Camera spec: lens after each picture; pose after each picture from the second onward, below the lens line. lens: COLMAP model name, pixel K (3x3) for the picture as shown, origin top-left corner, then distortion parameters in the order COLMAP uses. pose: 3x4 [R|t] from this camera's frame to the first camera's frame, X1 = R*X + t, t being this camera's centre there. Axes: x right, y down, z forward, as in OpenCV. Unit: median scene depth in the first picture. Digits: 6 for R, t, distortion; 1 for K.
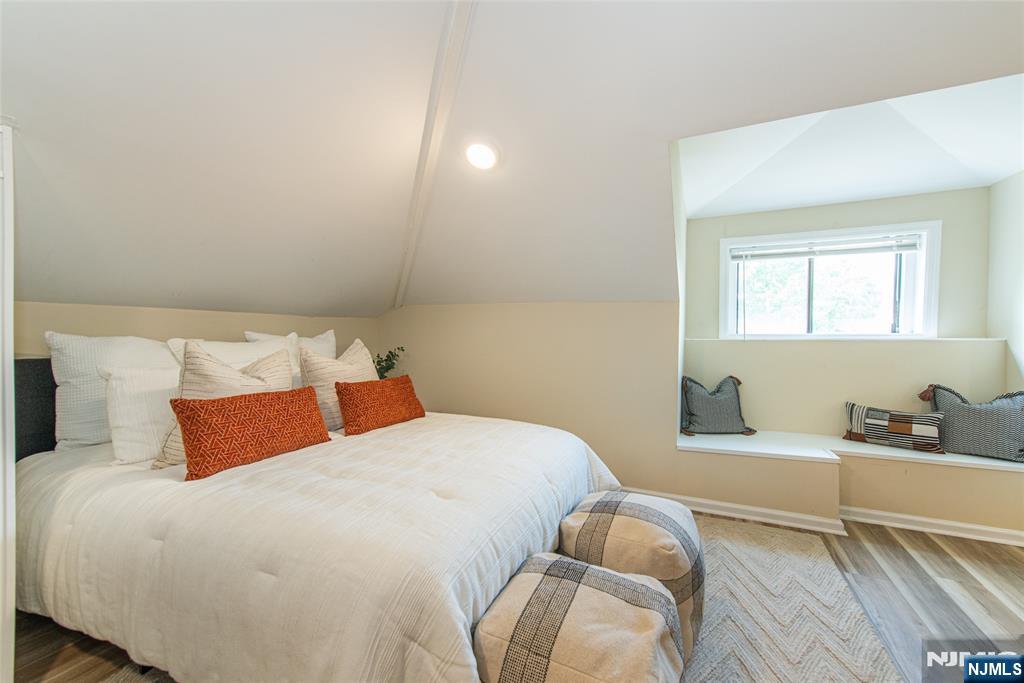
lens RADIAL K [[411.0, 0, 509.4], [0, 411.0, 337.4], [0, 0, 1]] dist [0.012044, -0.002266]
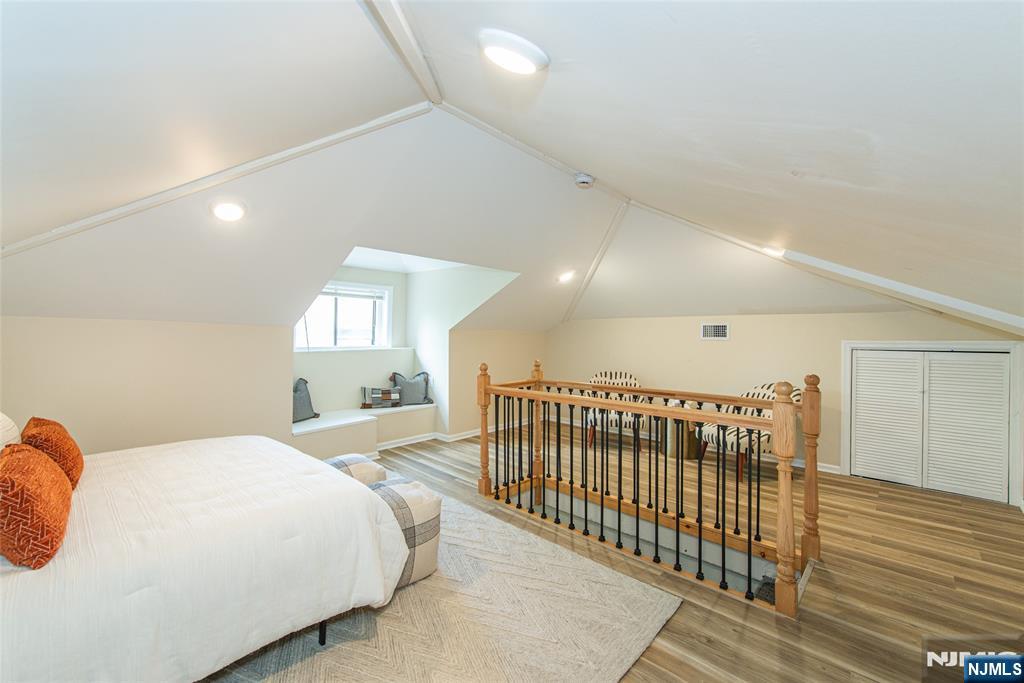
lens RADIAL K [[411.0, 0, 507.6], [0, 411.0, 341.6], [0, 0, 1]] dist [0.012044, -0.002266]
pose [[0.276956, -0.006257, 0.960862, -0.674681], [-0.000181, 0.999978, 0.006564, -0.042713], [-0.960882, -0.001992, 0.276949, -0.040493]]
